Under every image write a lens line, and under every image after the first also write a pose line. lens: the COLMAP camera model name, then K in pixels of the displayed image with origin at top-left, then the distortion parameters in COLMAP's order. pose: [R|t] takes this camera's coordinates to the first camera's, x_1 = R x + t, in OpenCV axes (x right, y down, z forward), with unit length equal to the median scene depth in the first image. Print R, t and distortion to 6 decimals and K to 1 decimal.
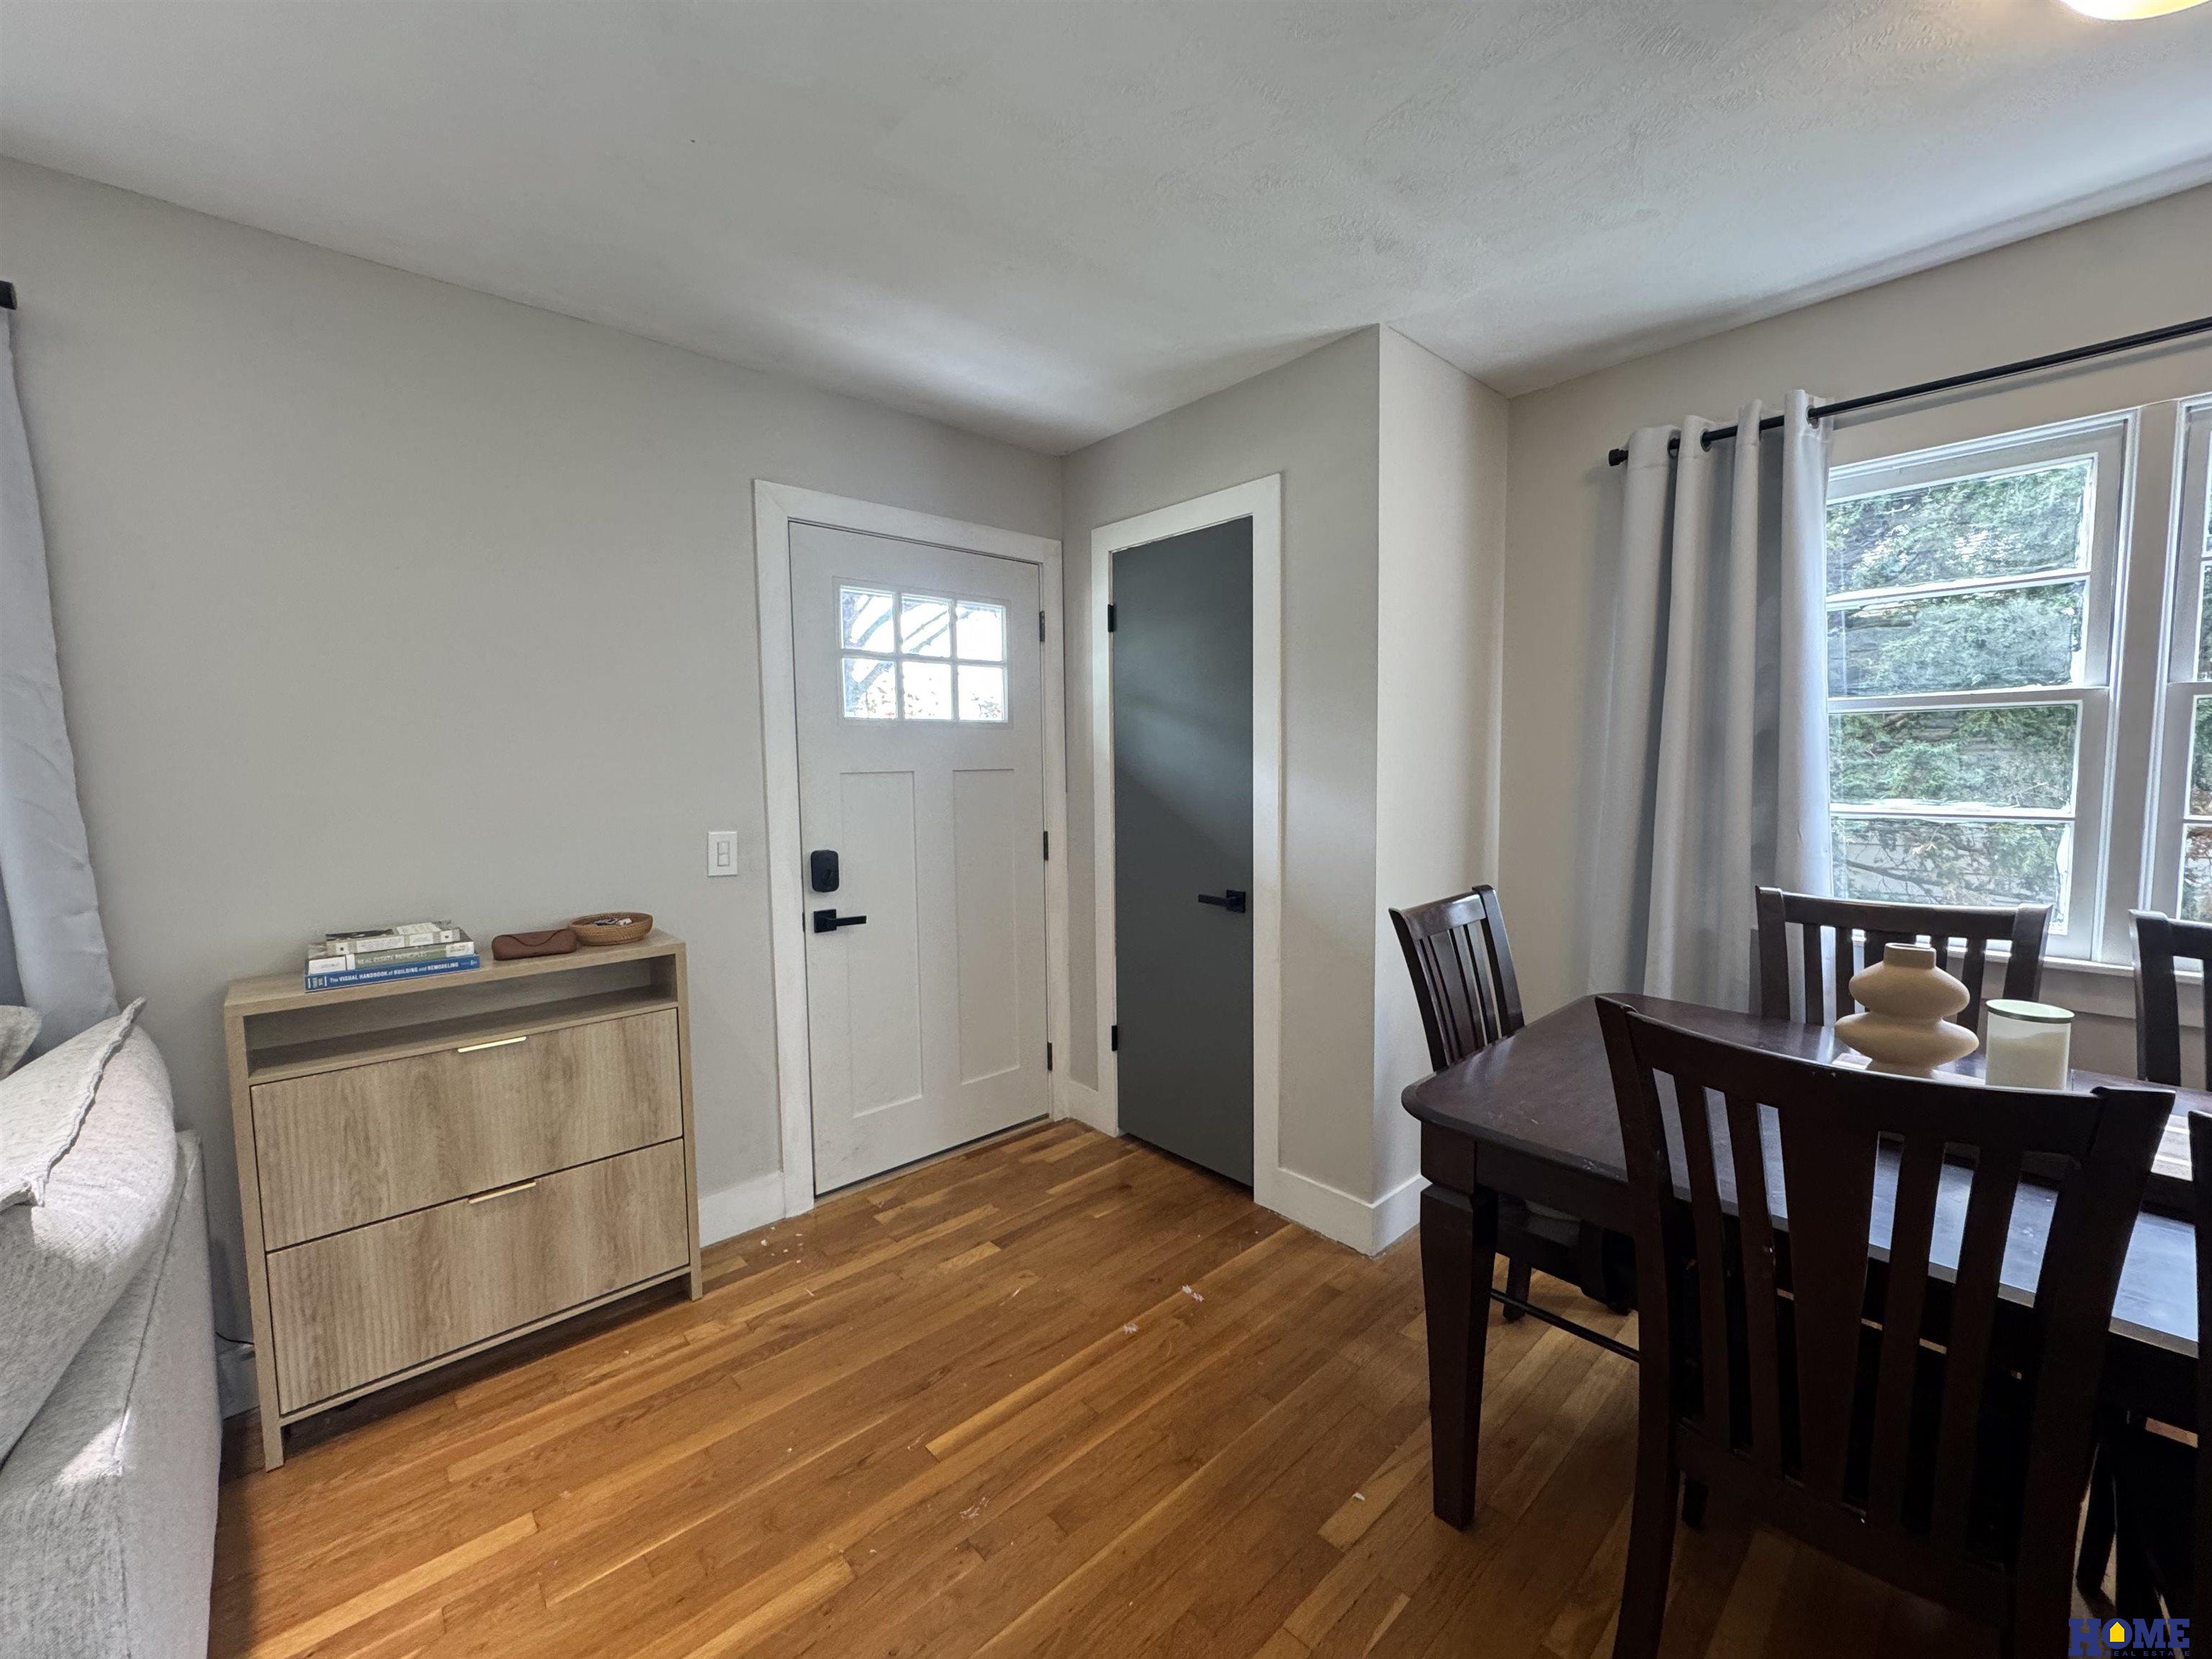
lens RADIAL K [[878.6, 0, 1105.1], [0, 878.6, 828.1], [0, 0, 1]] dist [-0.002870, 0.000188]
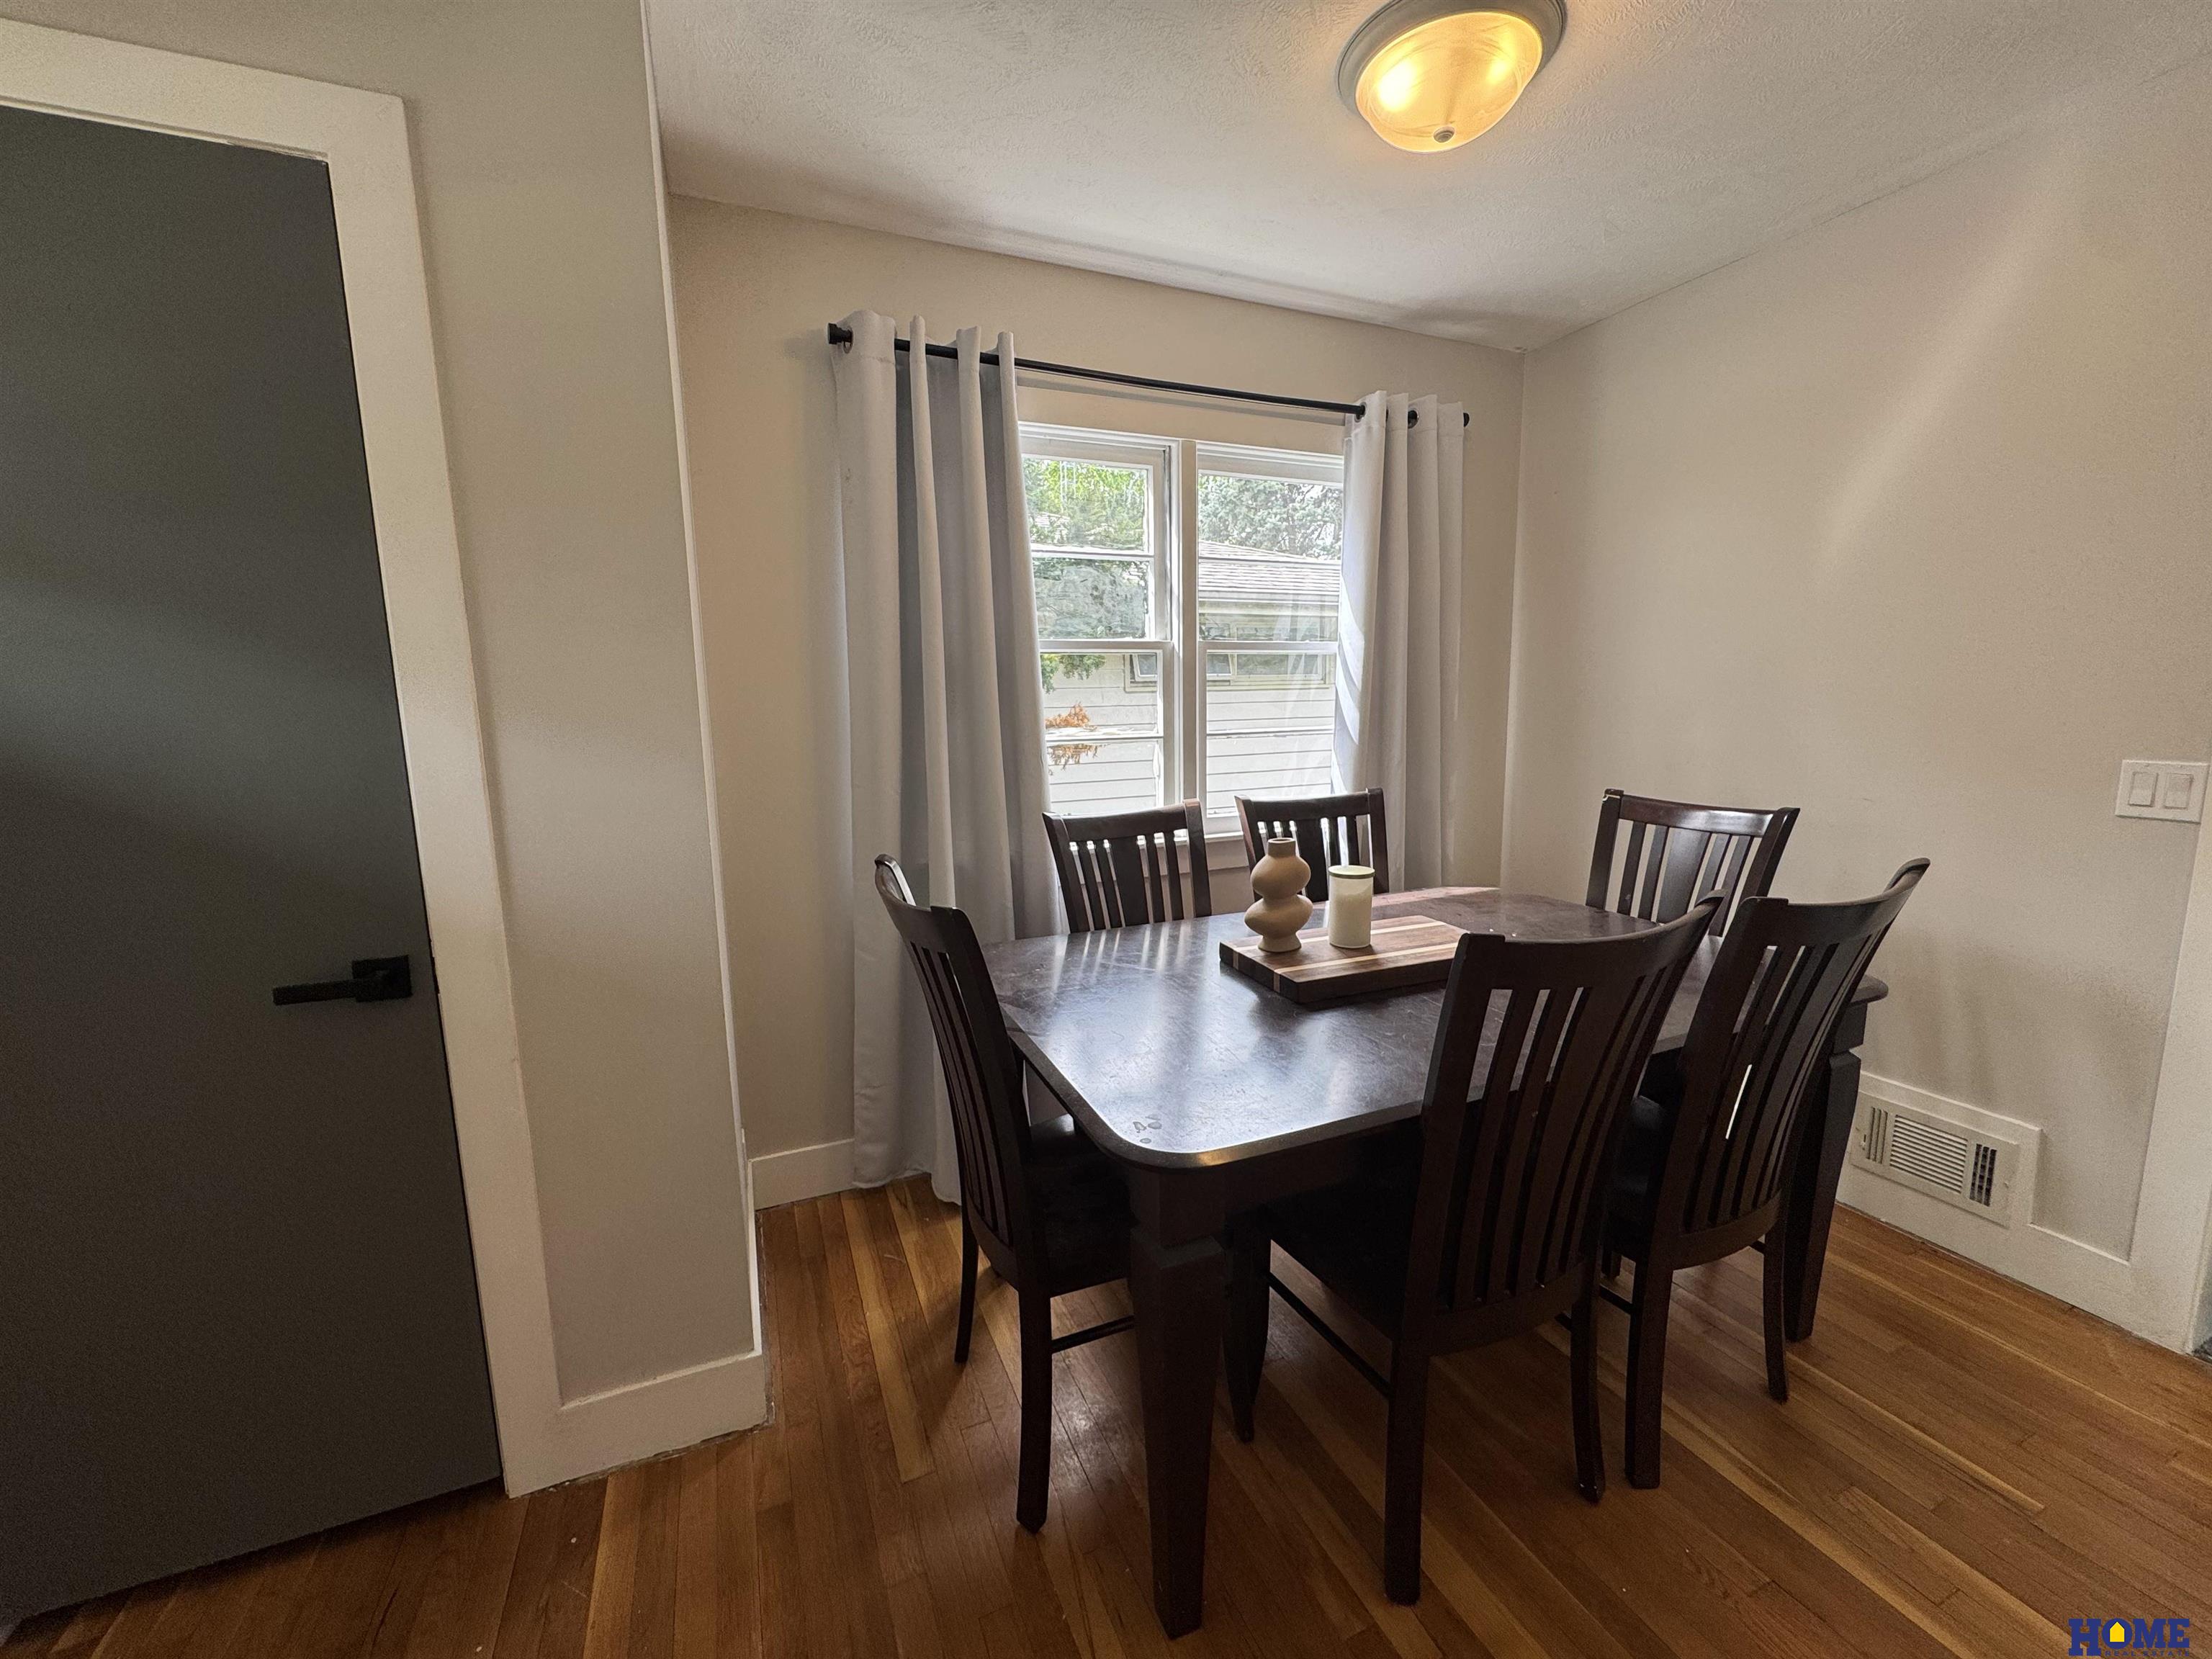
lens RADIAL K [[878.6, 0, 1105.1], [0, 878.6, 828.9], [0, 0, 1]] dist [-0.002870, 0.000188]
pose [[0.328756, -0.132213, 0.935114, -0.211958], [0.085669, 0.990245, 0.109889, -0.025292], [-0.940521, 0.043984, 0.336876, 0.563335]]
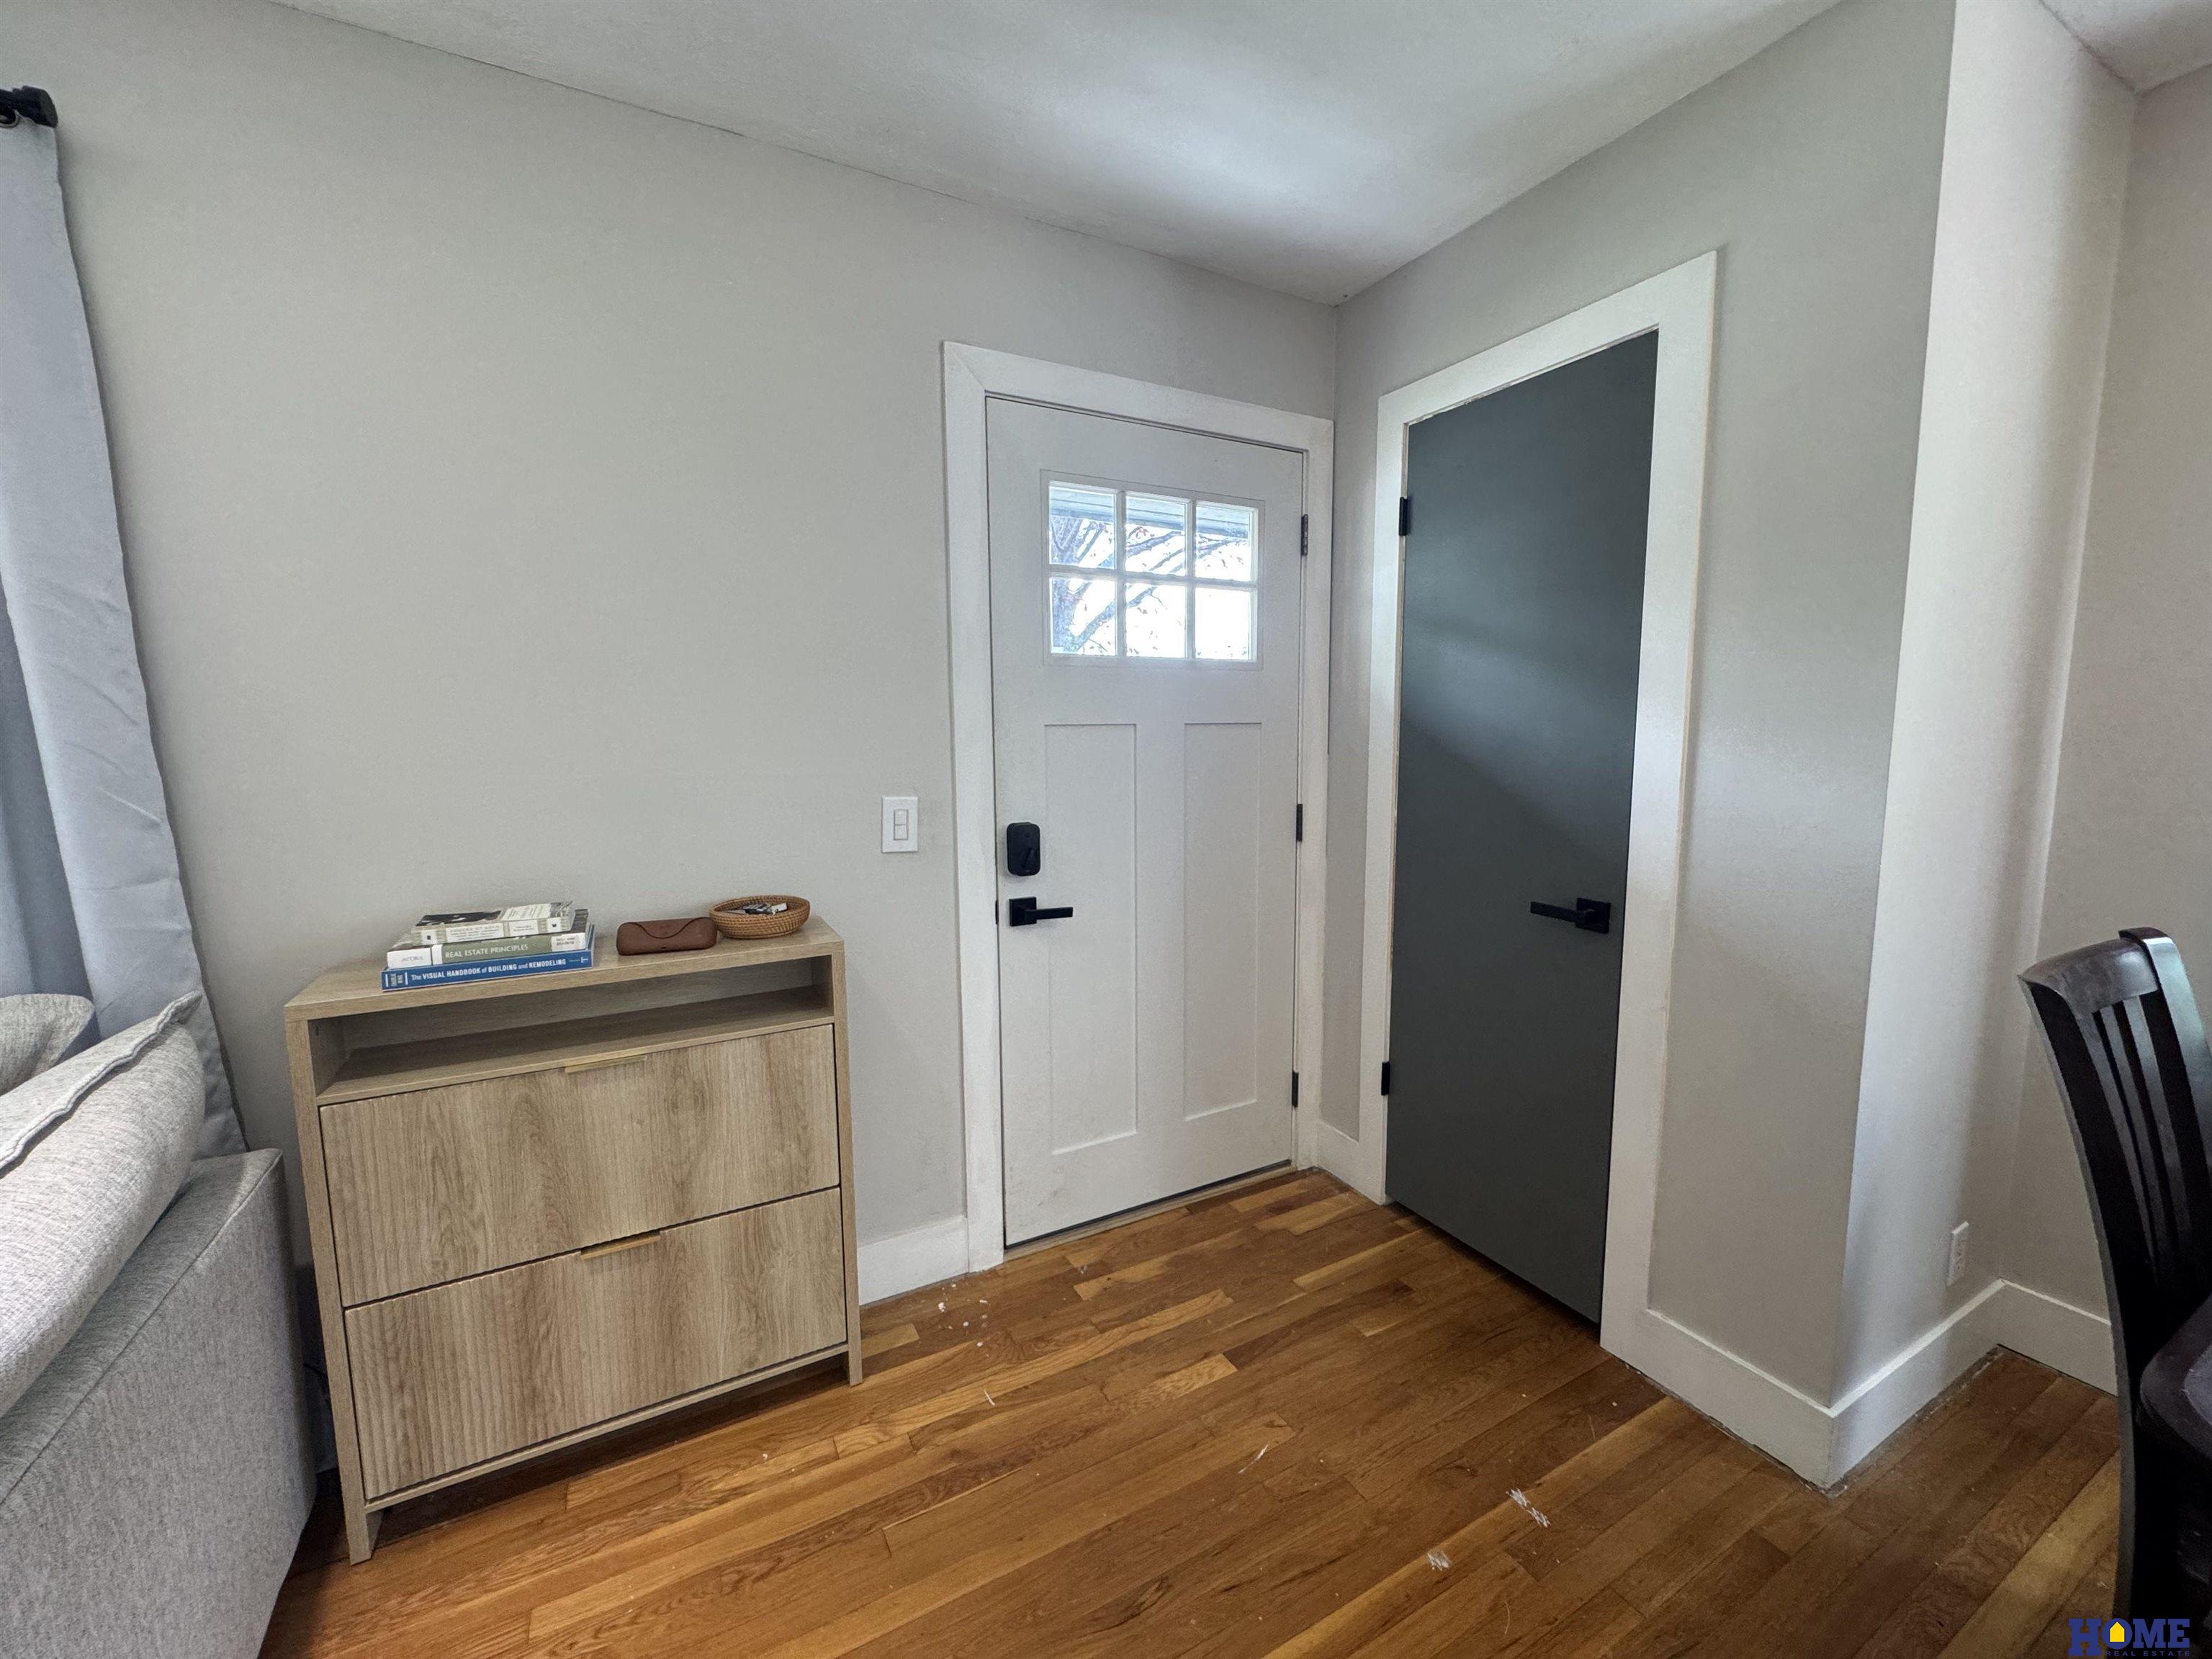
lens RADIAL K [[878.6, 0, 1104.3], [0, 878.6, 824.9], [0, 0, 1]] dist [-0.002870, 0.000188]
pose [[0.970728, 0.031832, -0.238061, -0.075812], [-0.022716, 0.998903, 0.040938, -0.008562], [0.239103, -0.034331, 0.970387, 0.311419]]
